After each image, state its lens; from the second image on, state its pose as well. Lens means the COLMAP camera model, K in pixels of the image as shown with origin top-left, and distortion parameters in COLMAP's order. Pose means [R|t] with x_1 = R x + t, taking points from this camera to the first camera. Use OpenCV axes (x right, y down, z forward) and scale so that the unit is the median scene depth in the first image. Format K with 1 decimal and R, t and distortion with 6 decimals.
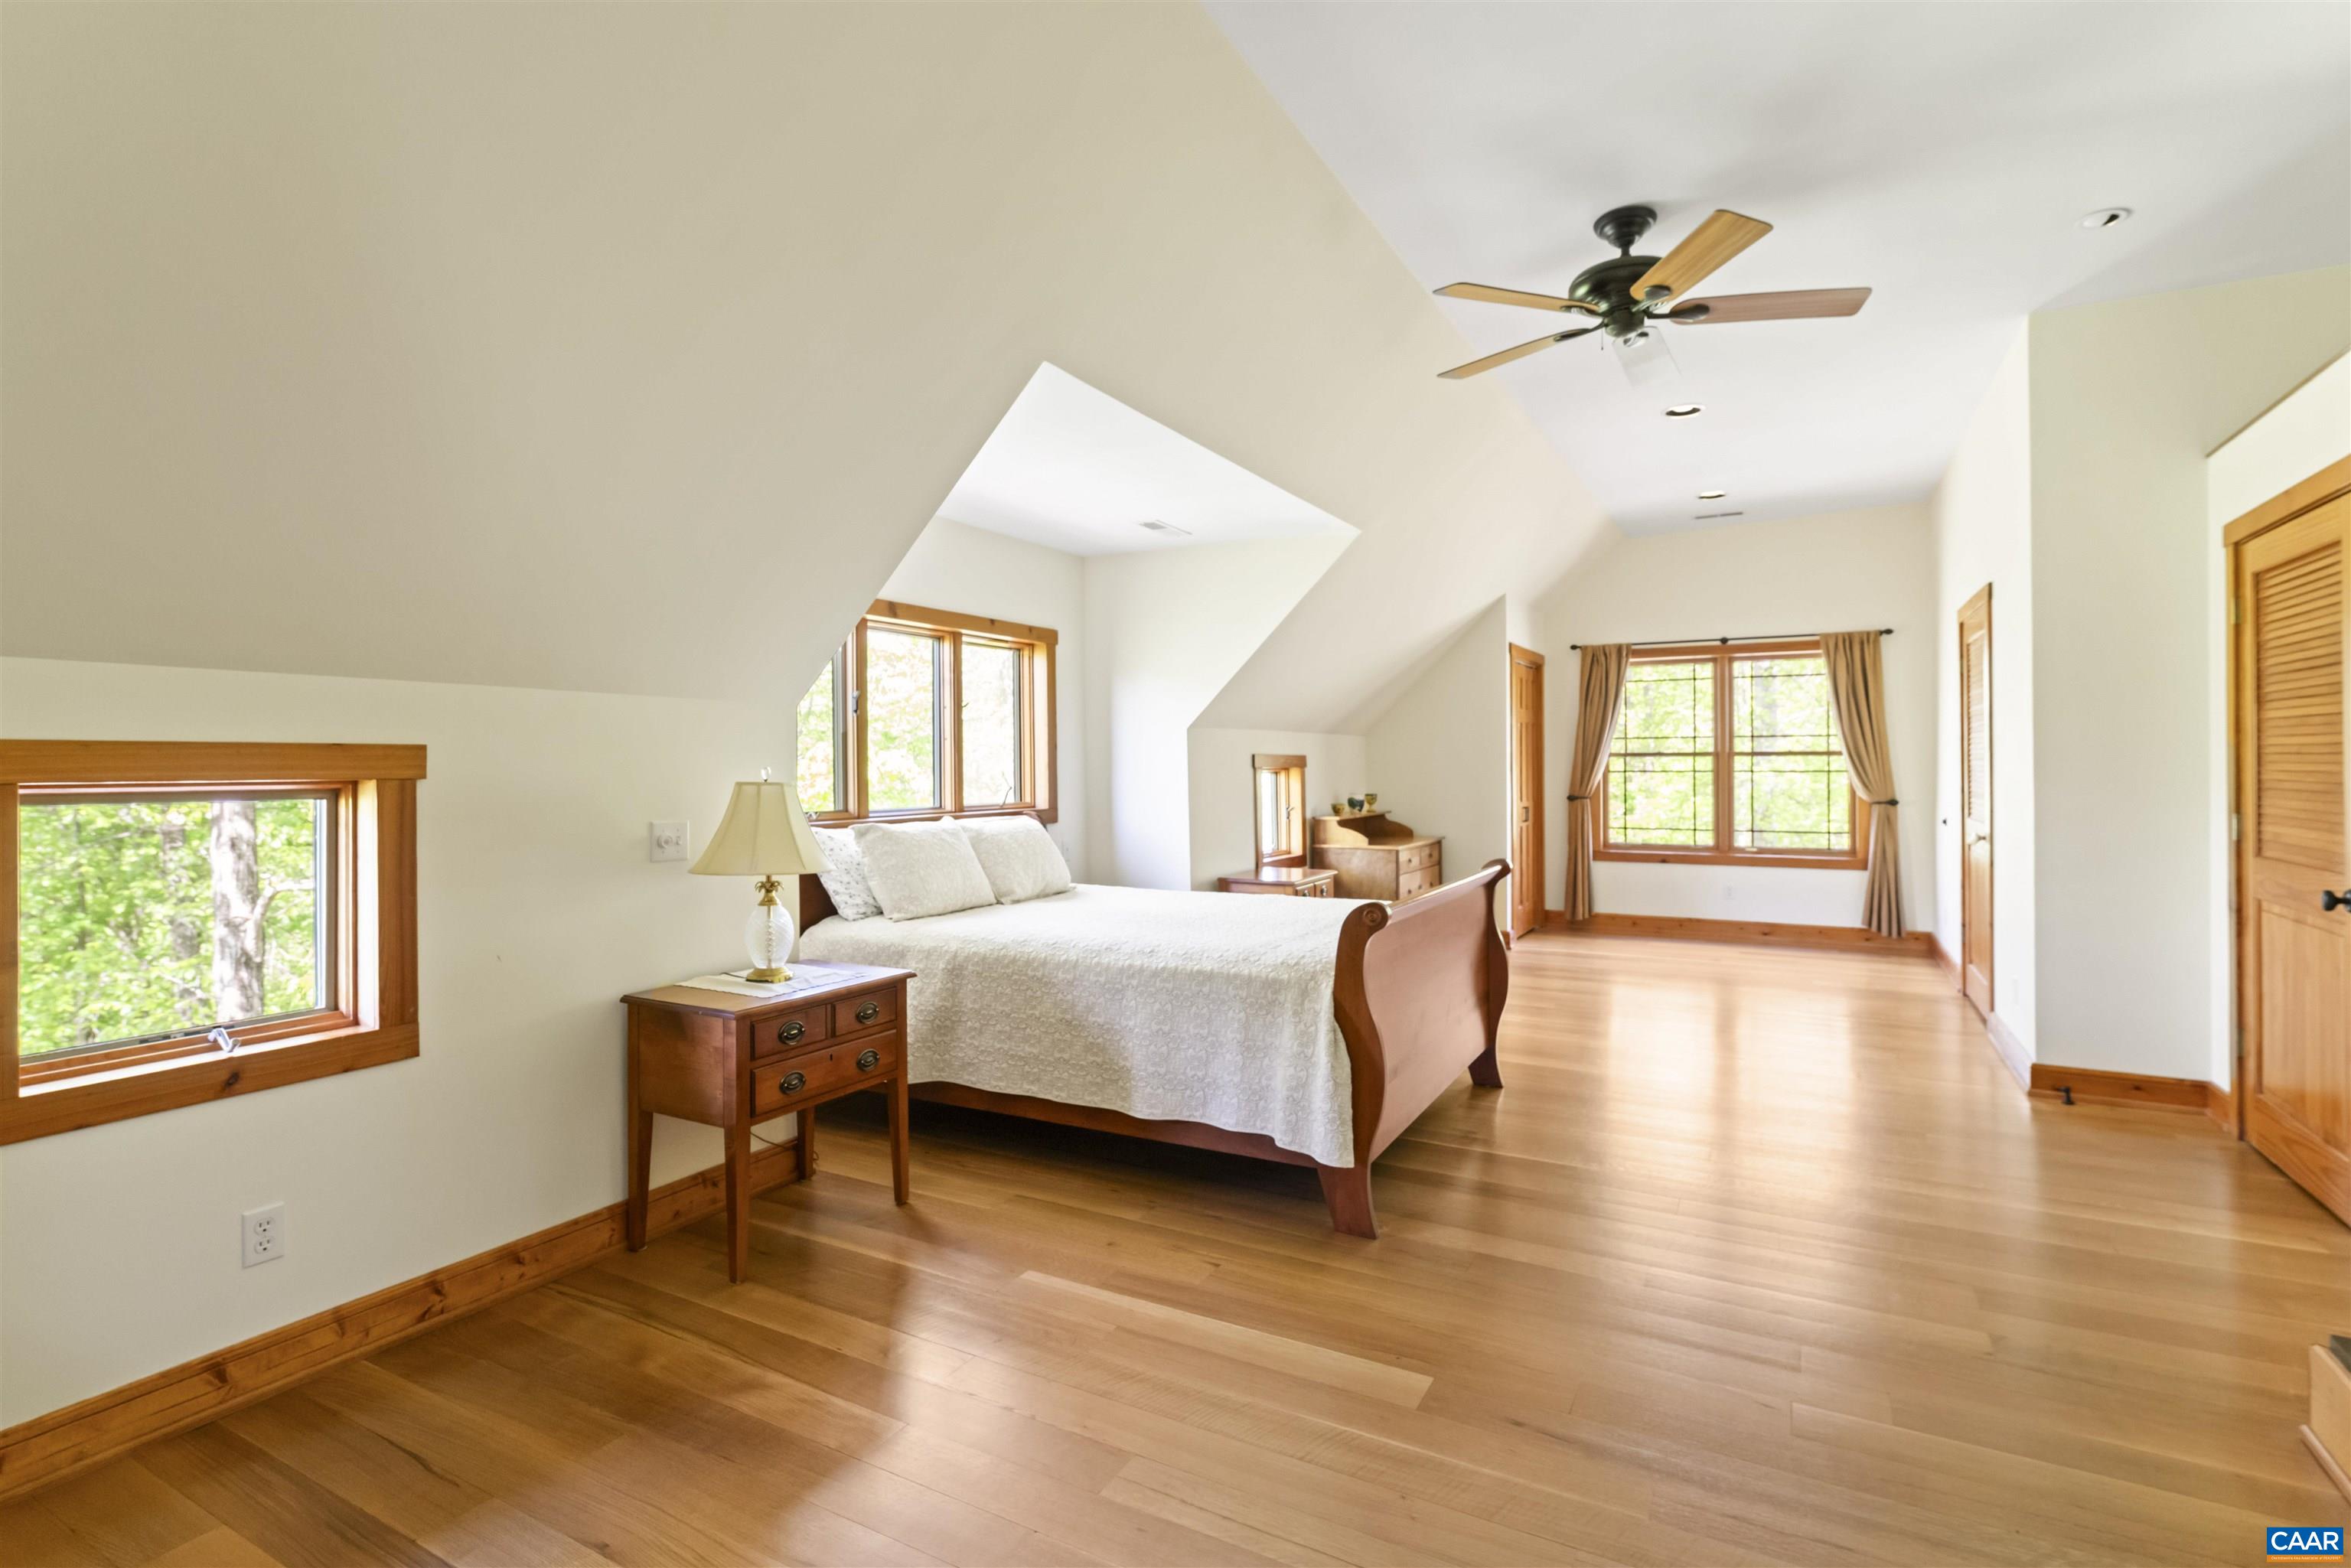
lens RADIAL K [[1077.2, 0, 1169.9], [0, 1077.2, 767.9], [0, 0, 1]] dist [-0.004799, -0.000456]
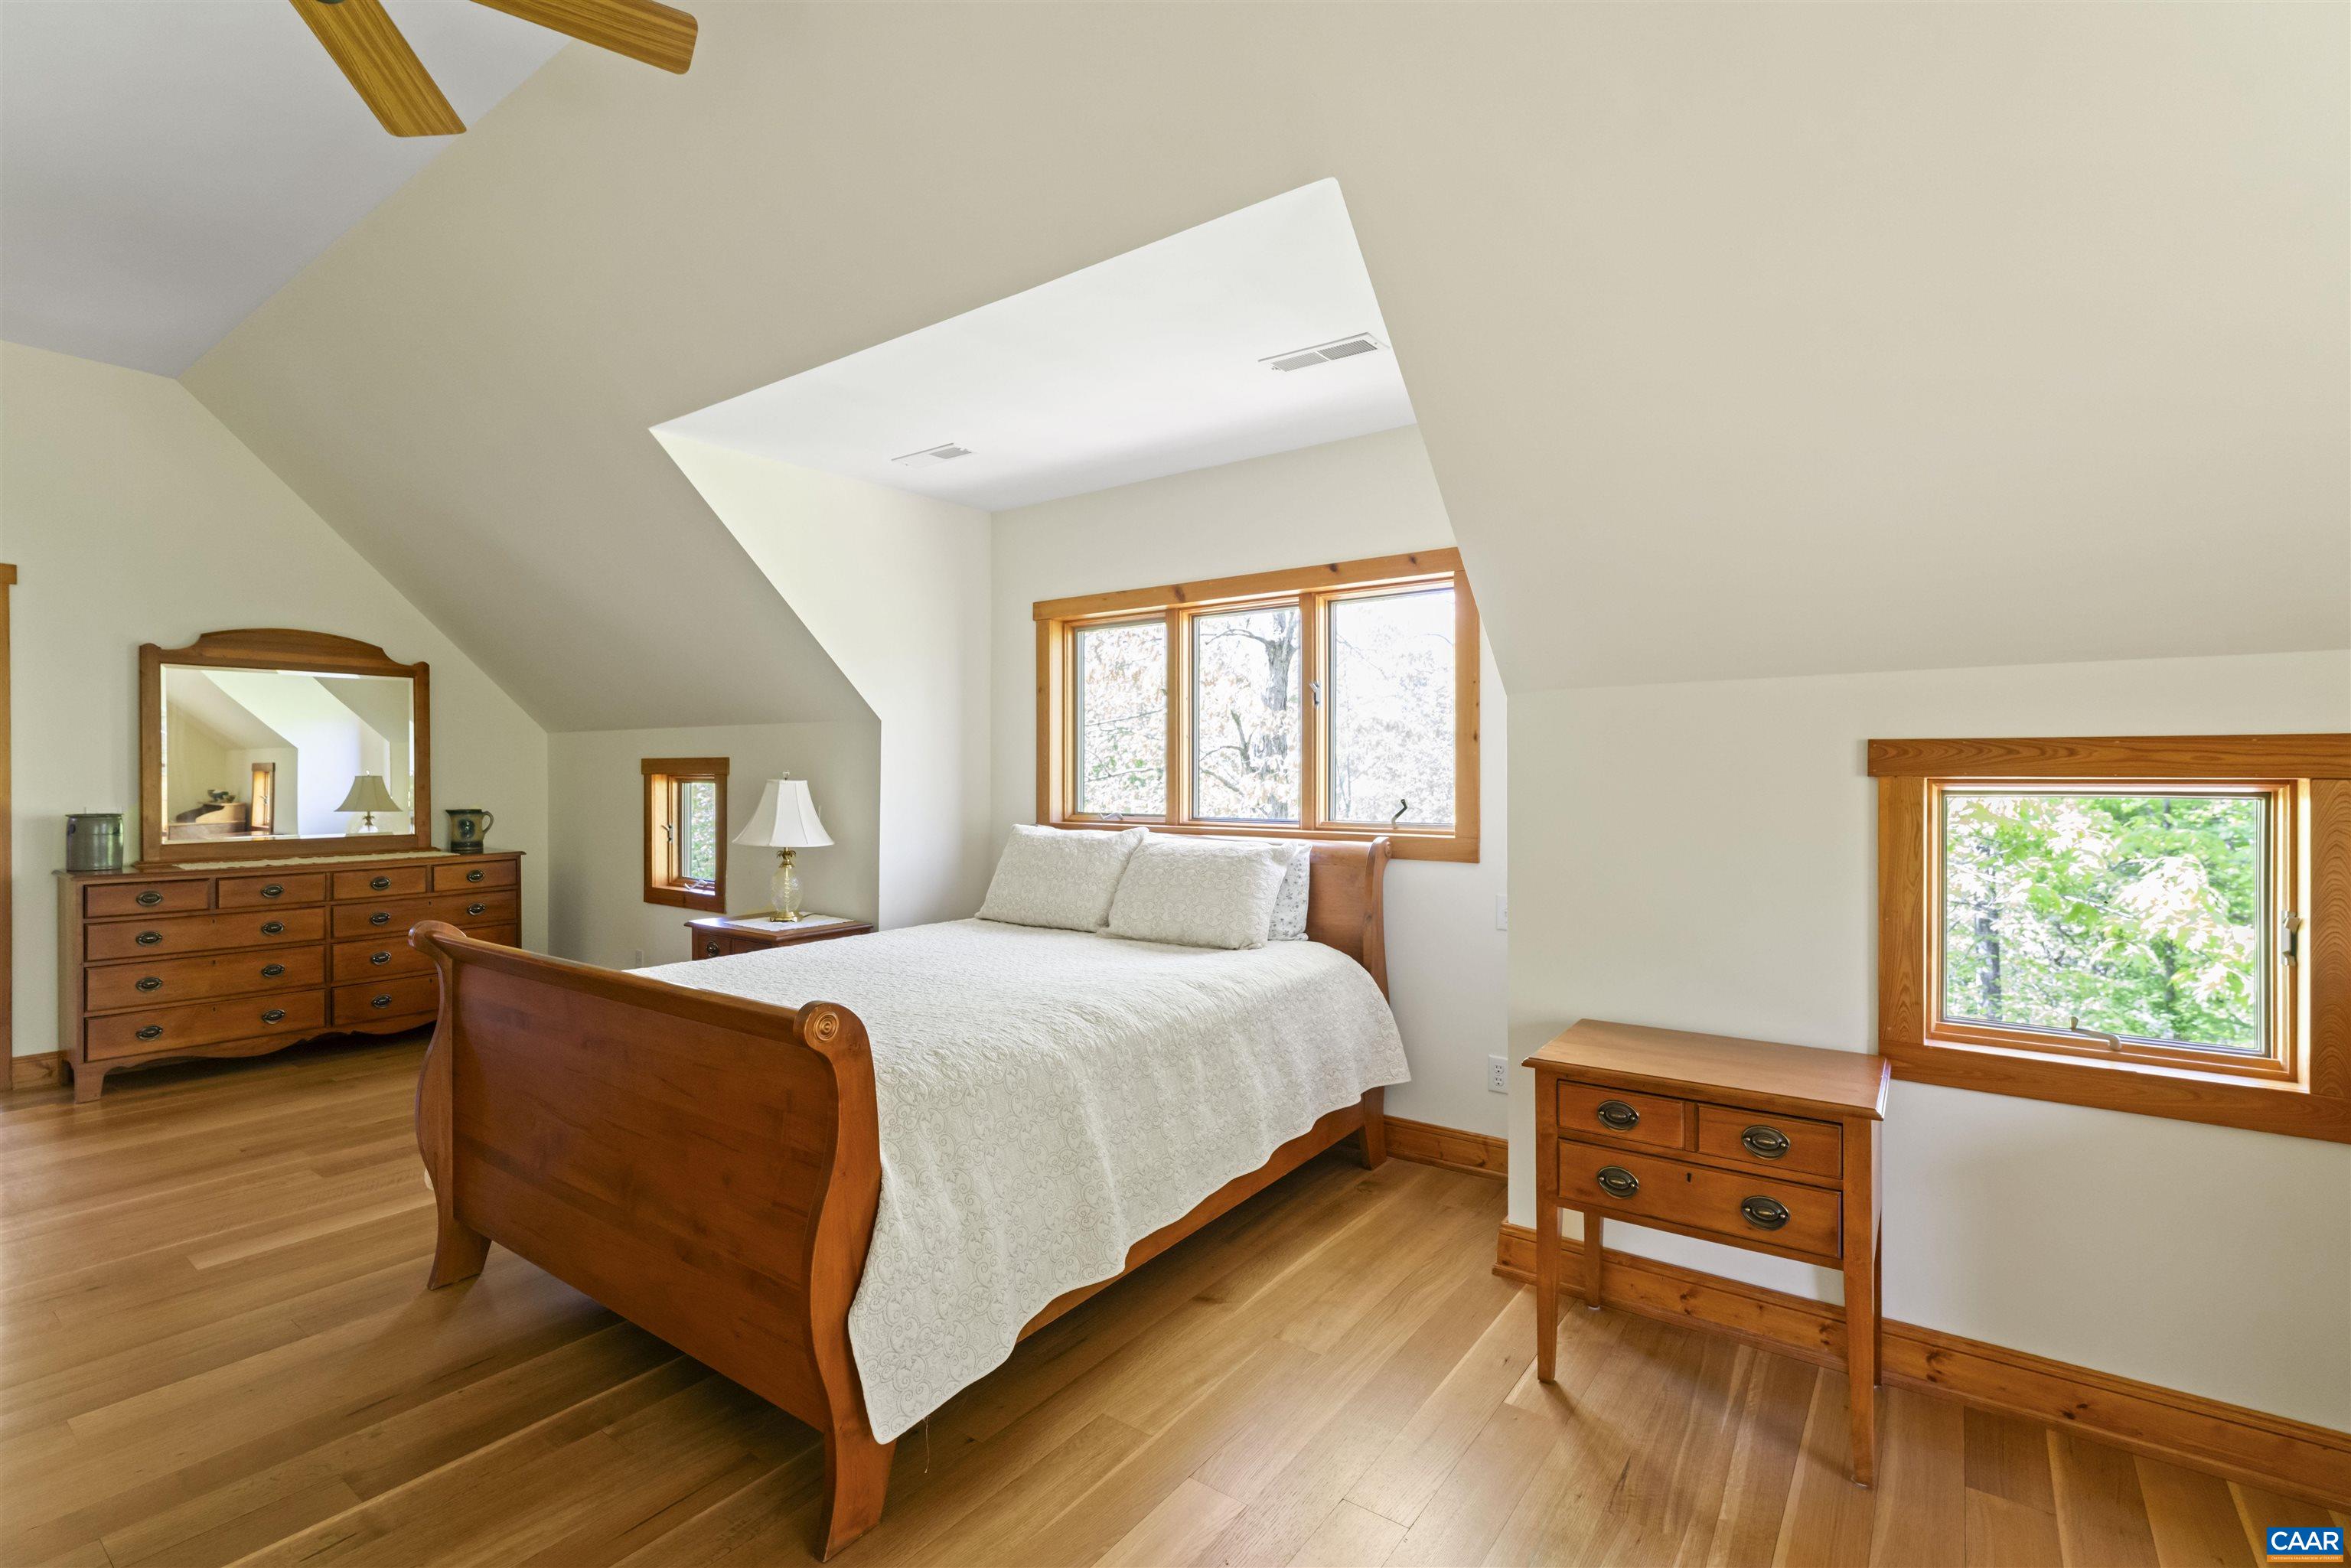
lens RADIAL K [[1077.2, 0, 1167.1], [0, 1077.2, 780.8], [0, 0, 1]] dist [-0.004799, -0.000456]
pose [[-0.139928, 0.019110, -0.989977, 0.688769], [-0.000736, 0.999811, 0.019404, -0.009558], [0.990161, 0.003444, -0.139888, 1.211542]]
